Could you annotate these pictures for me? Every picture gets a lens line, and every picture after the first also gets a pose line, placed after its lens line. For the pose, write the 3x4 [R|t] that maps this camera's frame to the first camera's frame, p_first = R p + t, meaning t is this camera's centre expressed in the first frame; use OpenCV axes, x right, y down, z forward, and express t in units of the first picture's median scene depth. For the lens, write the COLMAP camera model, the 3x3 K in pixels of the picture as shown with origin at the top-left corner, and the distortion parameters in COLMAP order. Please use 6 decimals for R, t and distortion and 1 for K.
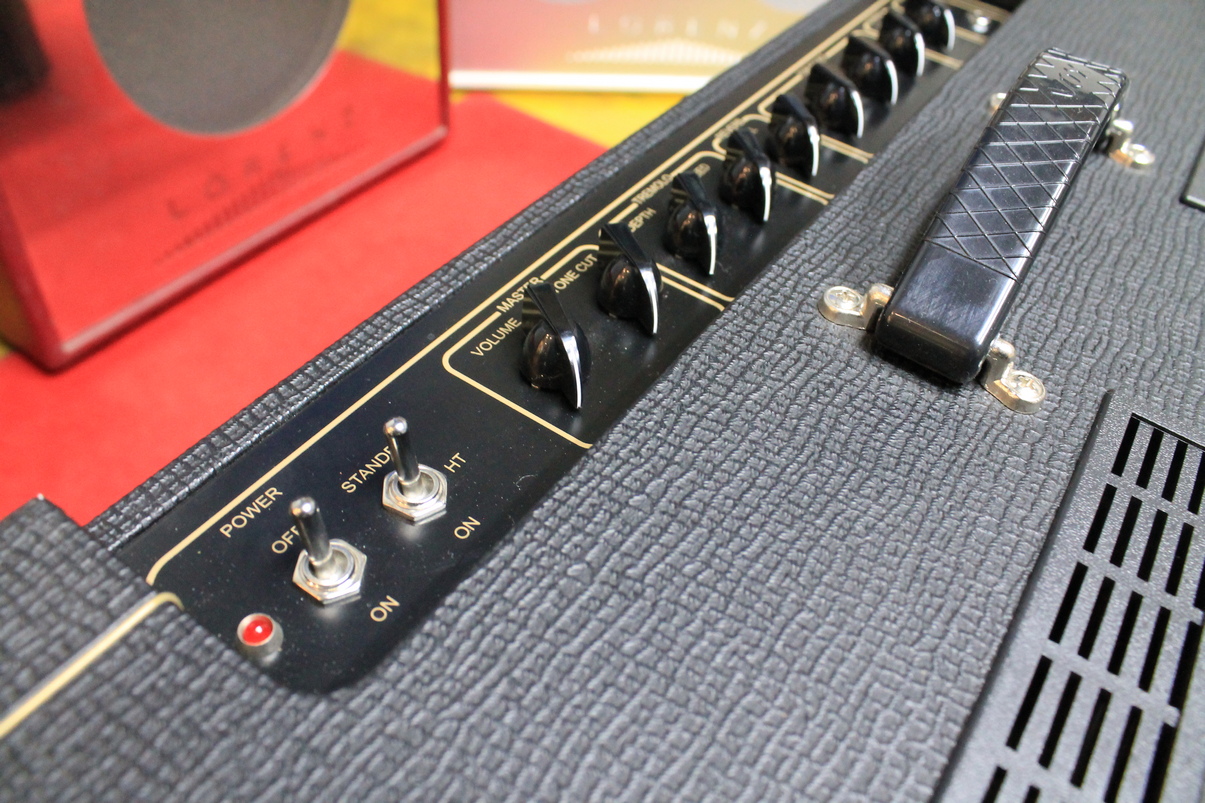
lens RADIAL K [[1010.8, 0, 646.1], [0, 1010.8, 425.1], [0, 0, 1]] dist [-0.107621, 0.039389]
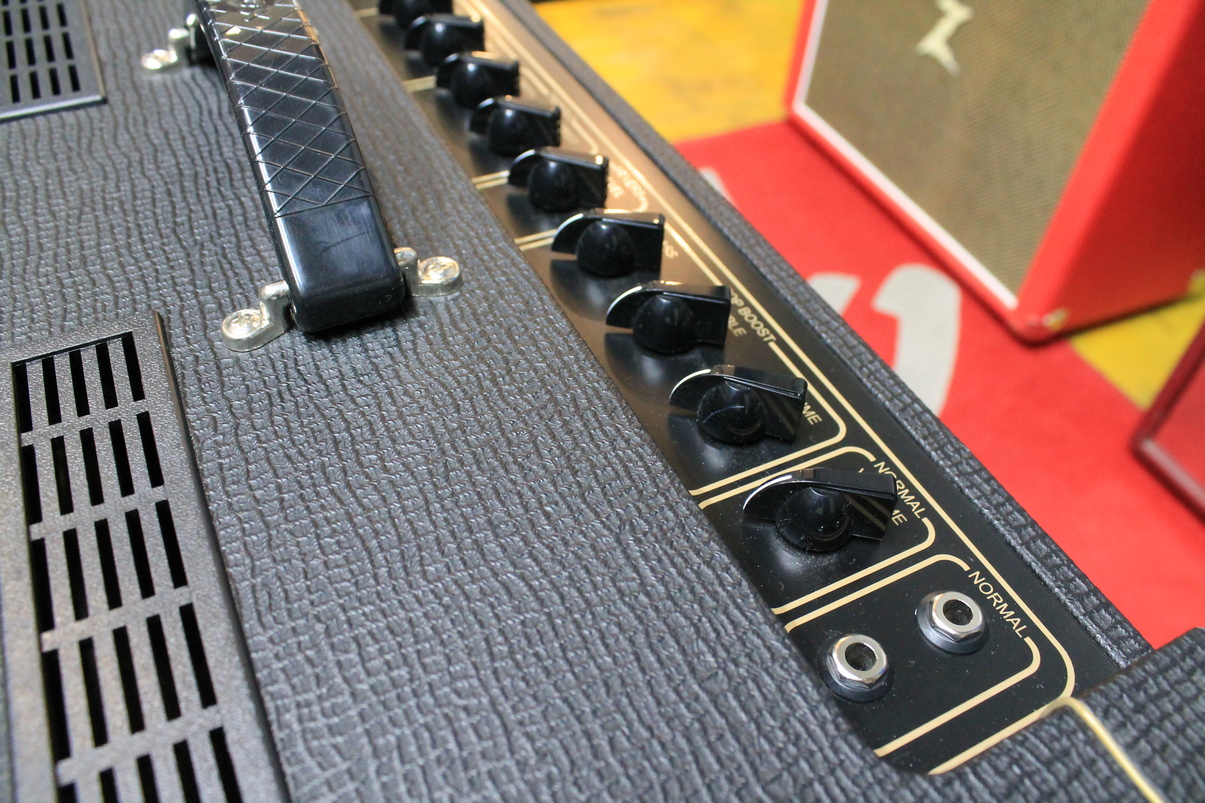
lens RADIAL K [[920.5, 0, 653.1], [0, 920.5, 420.7], [0, 0, 1]] dist [-0.085742, -0.001011]
pose [[-0.481240, 0.537867, -0.692176, 0.940494], [-0.703435, 0.234208, 0.671063, -0.990493], [0.523056, 0.809843, 0.265644, 1.149018]]
